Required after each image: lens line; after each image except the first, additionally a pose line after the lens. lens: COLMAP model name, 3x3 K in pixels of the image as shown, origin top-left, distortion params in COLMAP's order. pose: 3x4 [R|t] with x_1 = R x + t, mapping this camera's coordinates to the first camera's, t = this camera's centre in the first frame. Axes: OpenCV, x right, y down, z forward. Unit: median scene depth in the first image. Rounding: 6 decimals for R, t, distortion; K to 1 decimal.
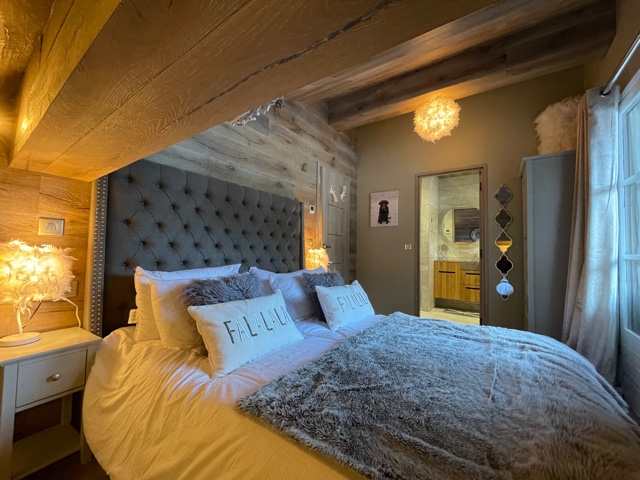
lens RADIAL K [[256.2, 0, 320.2], [0, 256.2, 241.2], [0, 0, 1]] dist [-0.002752, -0.000111]
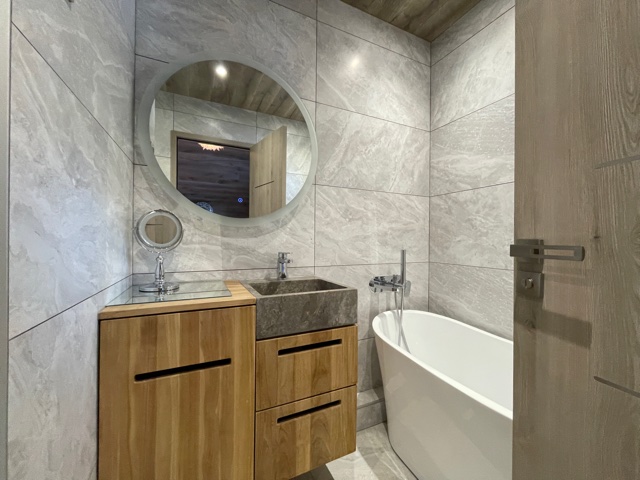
lens RADIAL K [[256.2, 0, 320.8], [0, 256.2, 239.1], [0, 0, 1]] dist [-0.002752, -0.000111]
pose [[0.491472, -0.019311, 0.870679, 0.390734], [-0.023730, 0.999086, 0.035554, 0.024495], [-0.870570, -0.038135, 0.490565, 0.838807]]
